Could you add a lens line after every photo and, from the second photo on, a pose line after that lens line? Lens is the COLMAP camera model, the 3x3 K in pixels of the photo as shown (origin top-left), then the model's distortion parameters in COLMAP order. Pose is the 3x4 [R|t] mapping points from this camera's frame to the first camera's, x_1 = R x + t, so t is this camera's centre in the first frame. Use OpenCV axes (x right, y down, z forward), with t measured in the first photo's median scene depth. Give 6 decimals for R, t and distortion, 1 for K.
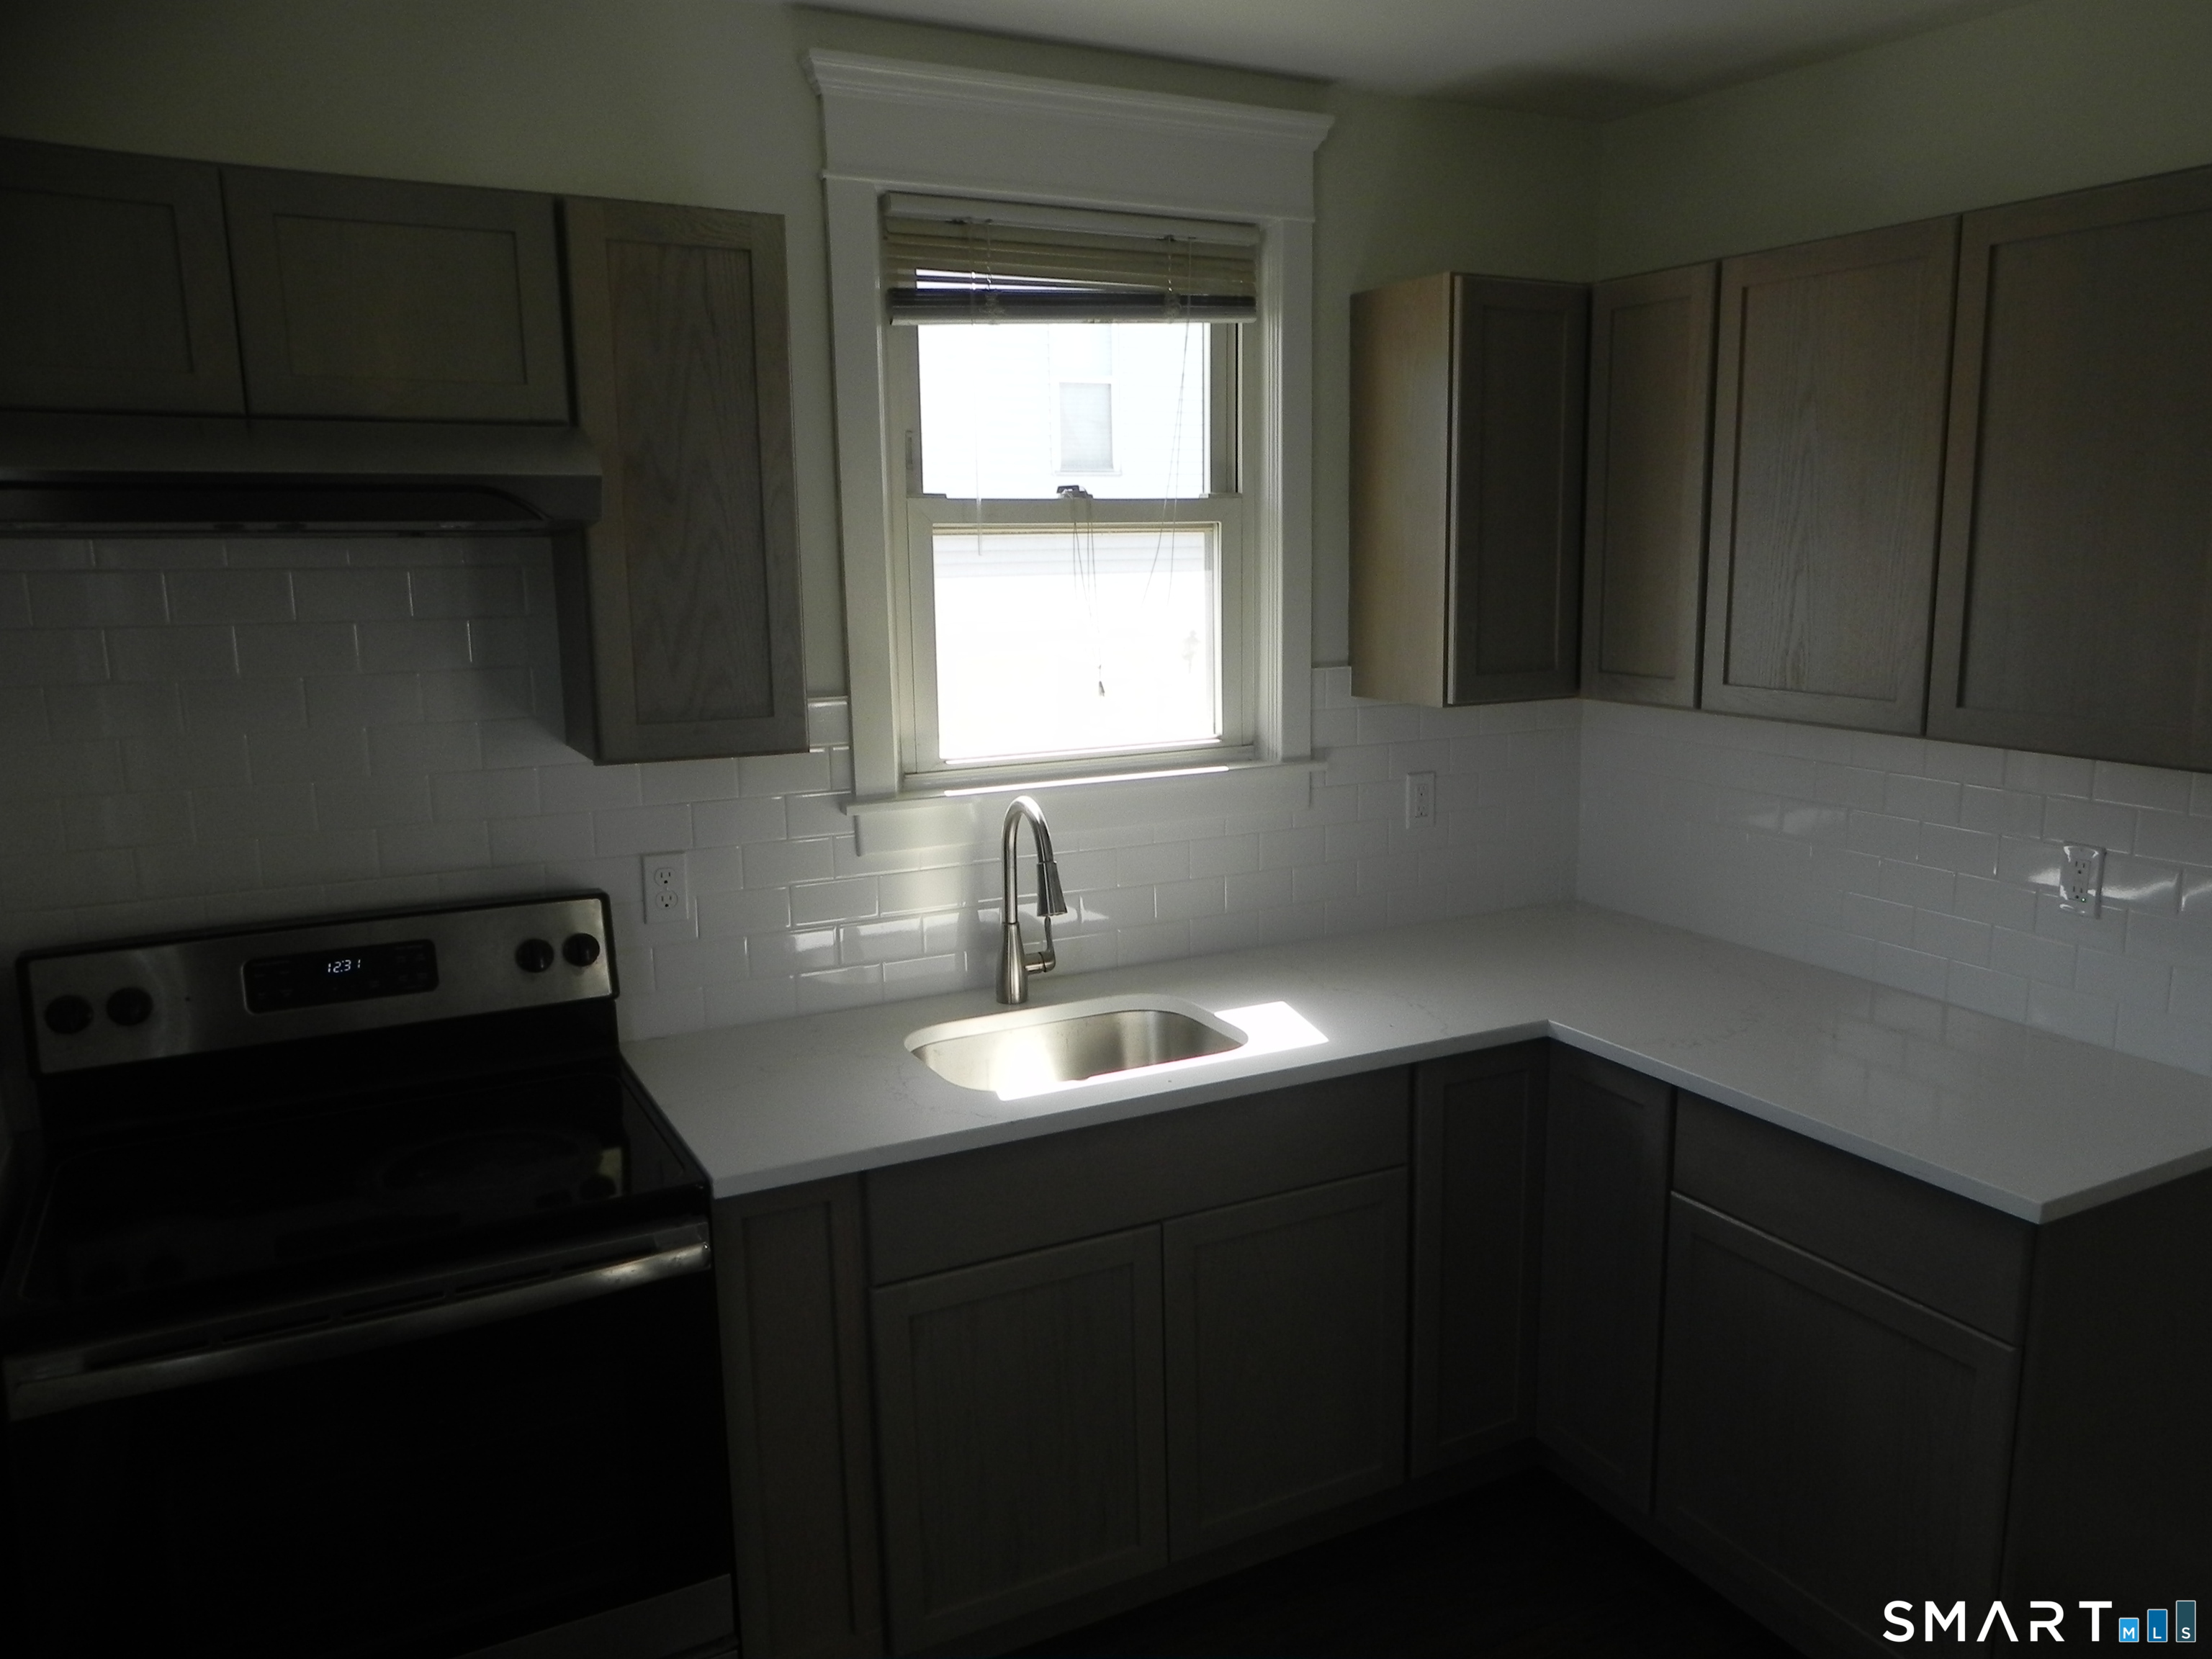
lens RADIAL K [[1660.3, 0, 1175.2], [0, 1660.3, 829.0], [0, 0, 1]] dist [-0.002528, 0.002999]
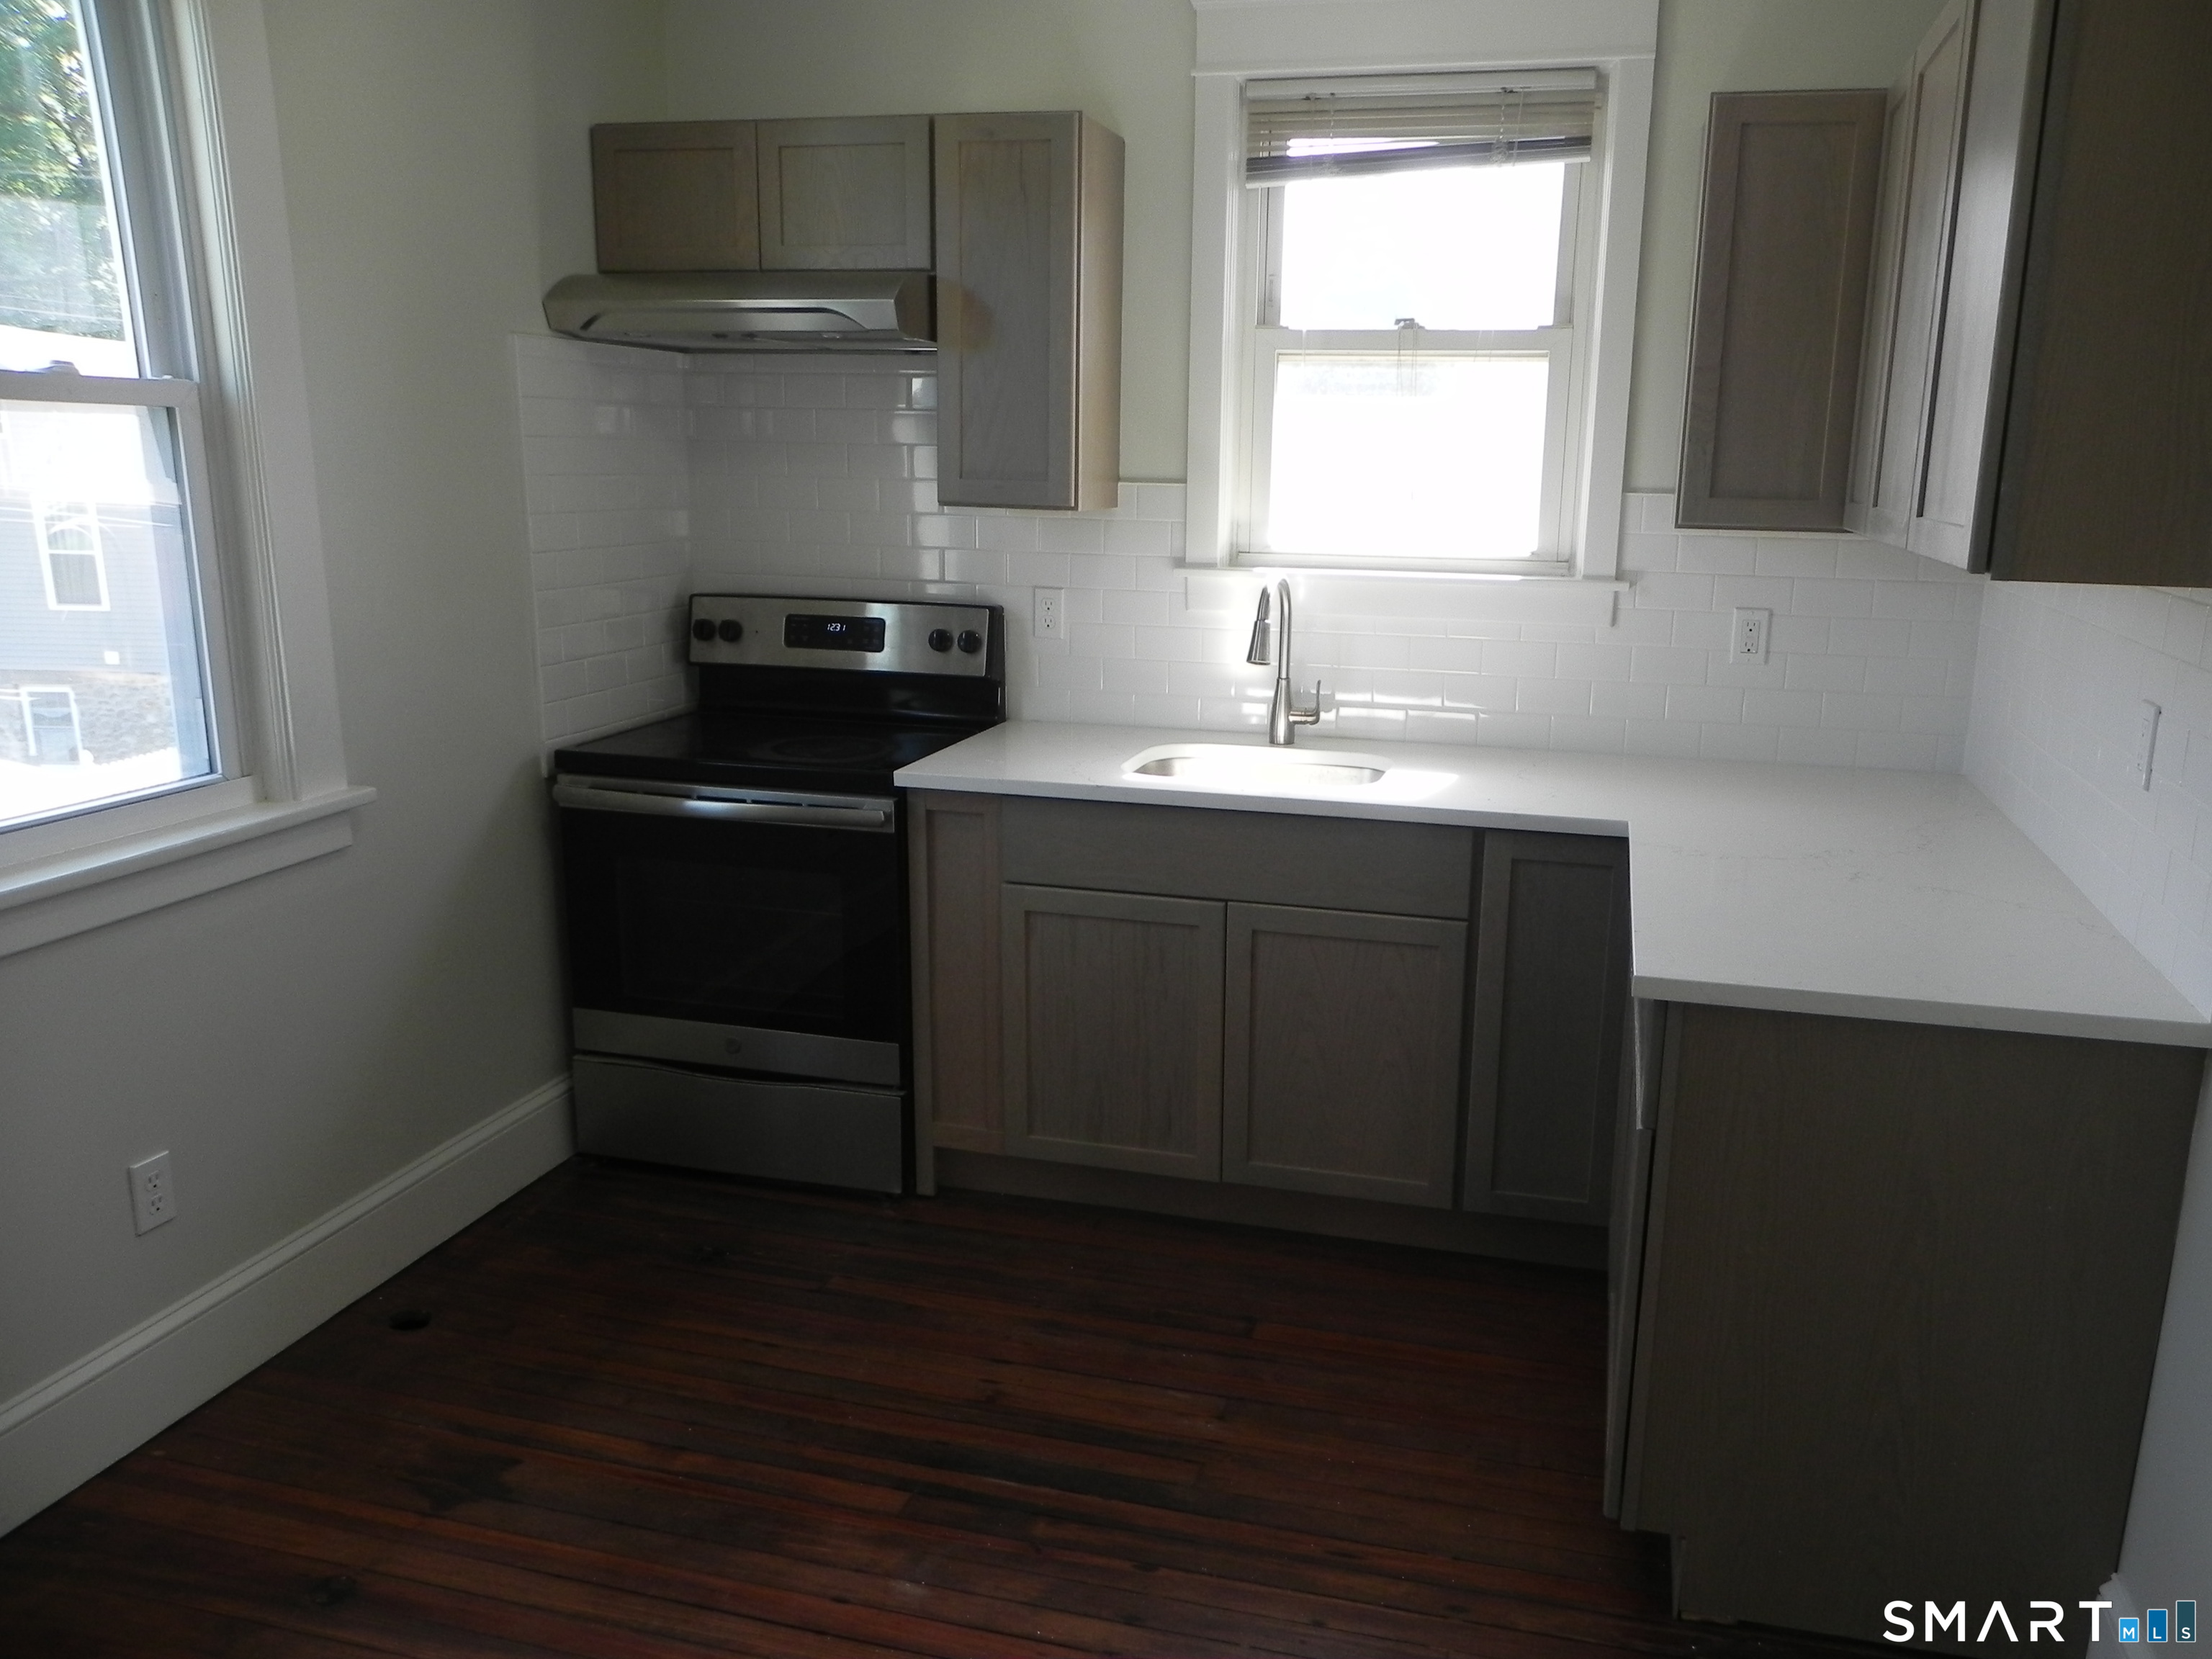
lens RADIAL K [[1660.3, 0, 1175.2], [0, 1660.3, 829.0], [0, 0, 1]] dist [-0.002528, 0.002999]
pose [[0.730490, 0.176466, -0.659730, 0.657502], [-0.143632, 0.984130, 0.104199, 0.048457], [0.667648, 0.018642, 0.744244, 0.030593]]
